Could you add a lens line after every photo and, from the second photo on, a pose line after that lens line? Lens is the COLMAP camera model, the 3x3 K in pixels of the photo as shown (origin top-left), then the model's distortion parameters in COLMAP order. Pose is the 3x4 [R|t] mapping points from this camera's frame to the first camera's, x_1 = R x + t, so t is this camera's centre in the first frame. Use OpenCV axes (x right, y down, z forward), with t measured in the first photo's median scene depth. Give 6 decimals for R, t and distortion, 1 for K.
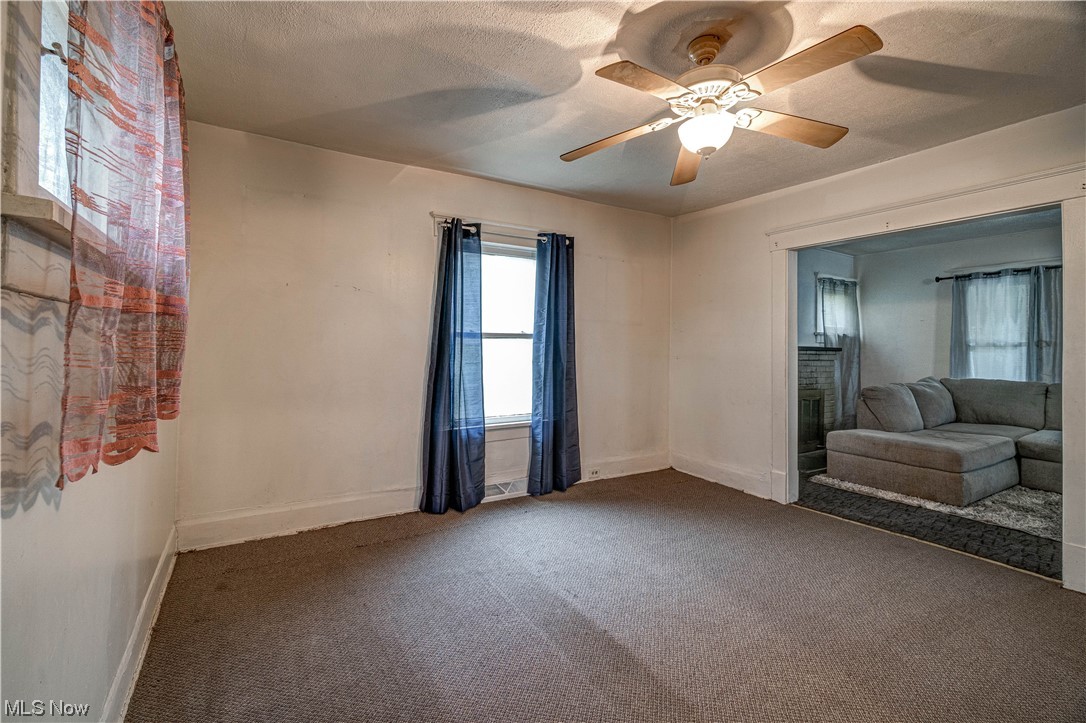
lens RADIAL K [[474.0, 0, 538.8], [0, 474.0, 345.3], [0, 0, 1]] dist [-0.002053, 0.000088]
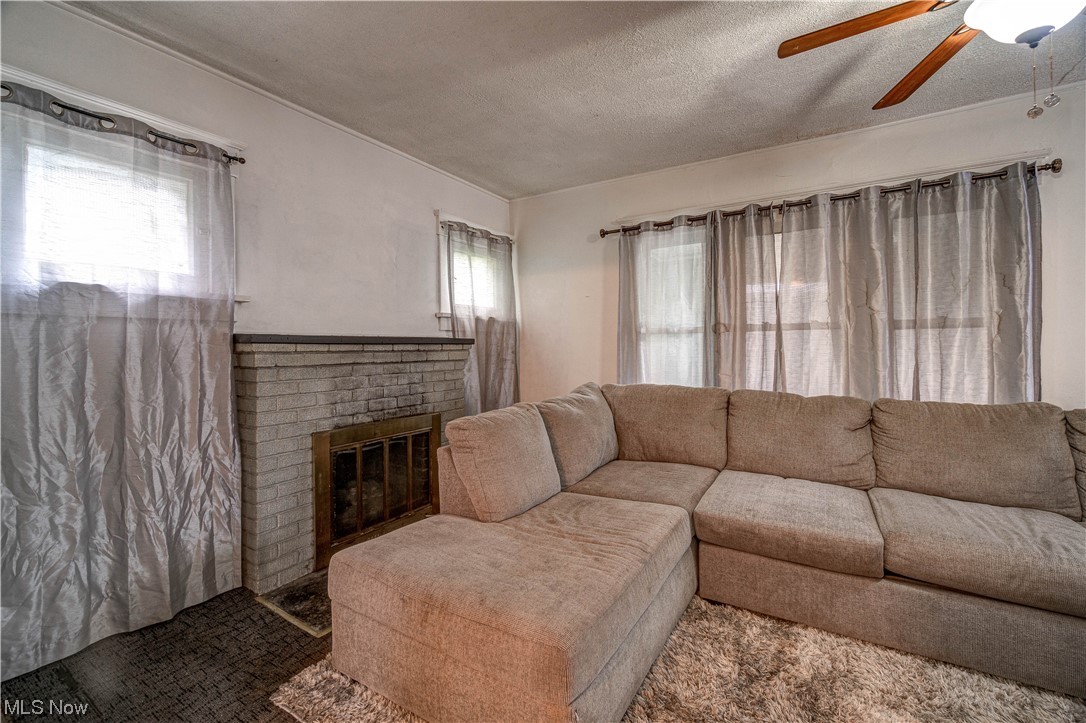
lens RADIAL K [[474.0, 0, 538.8], [0, 474.0, 345.3], [0, 0, 1]] dist [-0.002053, 0.000088]
pose [[0.889934, -0.018946, 0.455695, 0.491568], [0.014664, 0.999809, 0.012929, 0.008029], [-0.455853, -0.004824, 0.890042, 0.482764]]
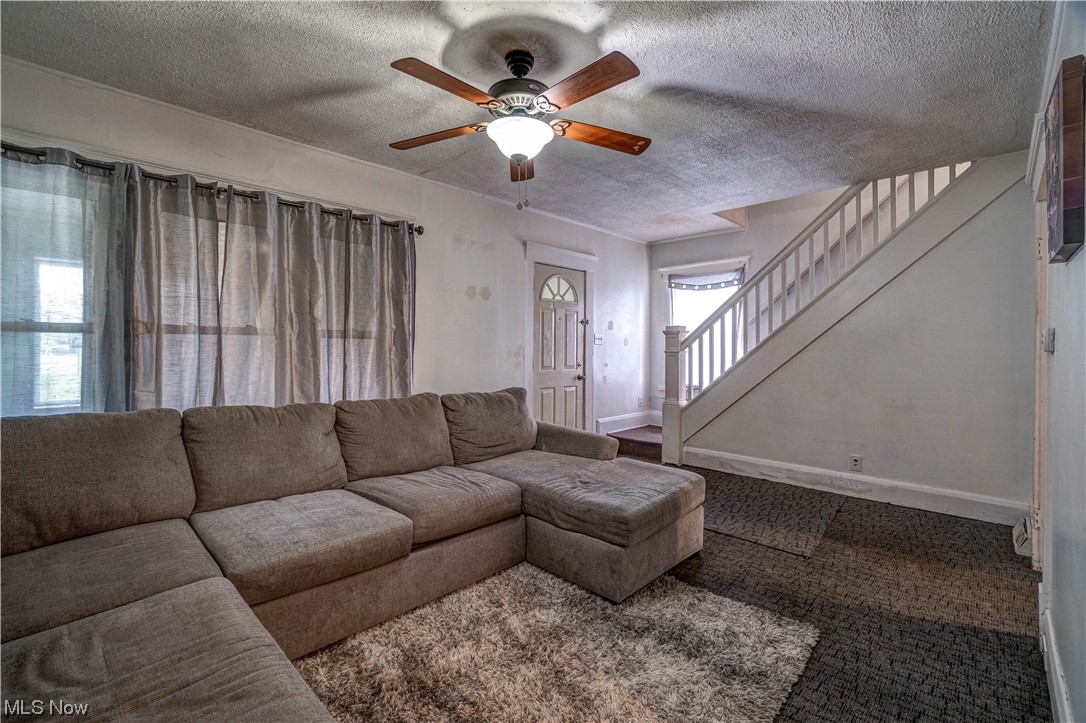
lens RADIAL K [[482.6, 0, 538.8], [0, 482.6, 346.4], [0, 0, 1]] dist [-0.003431, -0.000452]
pose [[-0.254788, -0.005872, 0.966979, 0.445713], [-0.016074, 0.999869, 0.001836, 0.007948], [-0.966863, -0.015075, -0.254849, 0.671398]]
